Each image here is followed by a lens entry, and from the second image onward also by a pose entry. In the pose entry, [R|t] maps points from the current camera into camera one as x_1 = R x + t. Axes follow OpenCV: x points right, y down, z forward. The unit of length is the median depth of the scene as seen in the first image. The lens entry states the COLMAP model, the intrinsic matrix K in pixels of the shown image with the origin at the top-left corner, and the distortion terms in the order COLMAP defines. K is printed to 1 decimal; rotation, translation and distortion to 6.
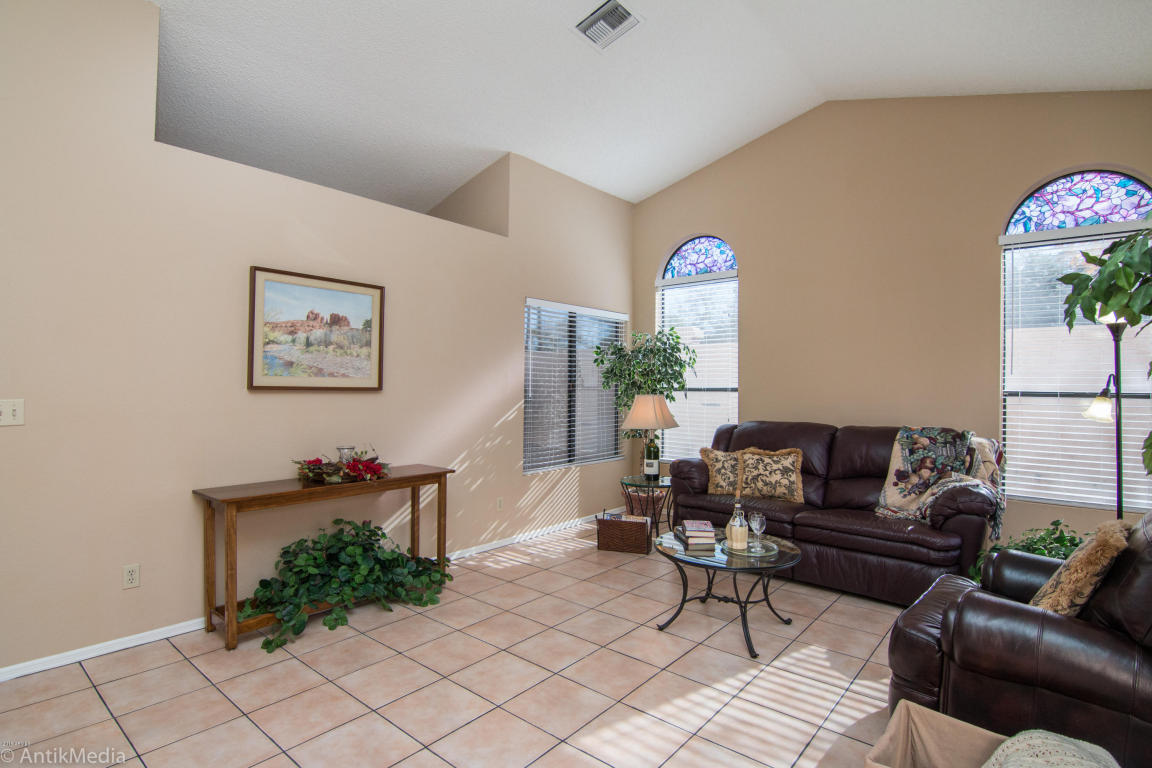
lens RADIAL K [[577.7, 0, 576.5], [0, 577.7, 382.4], [0, 0, 1]] dist [-0.003327, -0.000515]
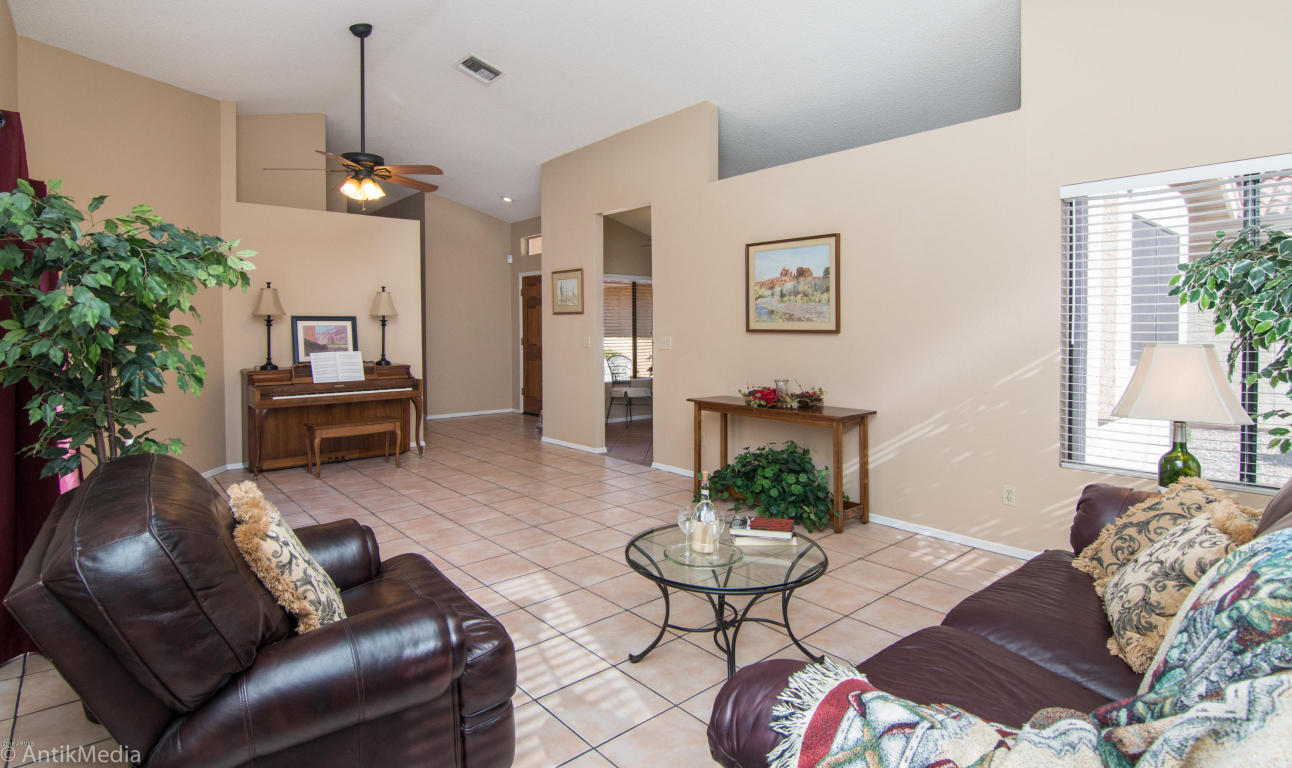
lens RADIAL K [[659.3, 0, 677.5], [0, 659.3, 344.2], [0, 0, 1]] dist [-0.002725, -0.000139]
pose [[-0.126163, 0.012513, -0.991931, 0.885511], [0.000210, 0.999921, 0.012587, 0.018969], [0.992010, 0.001380, -0.126156, 0.867589]]
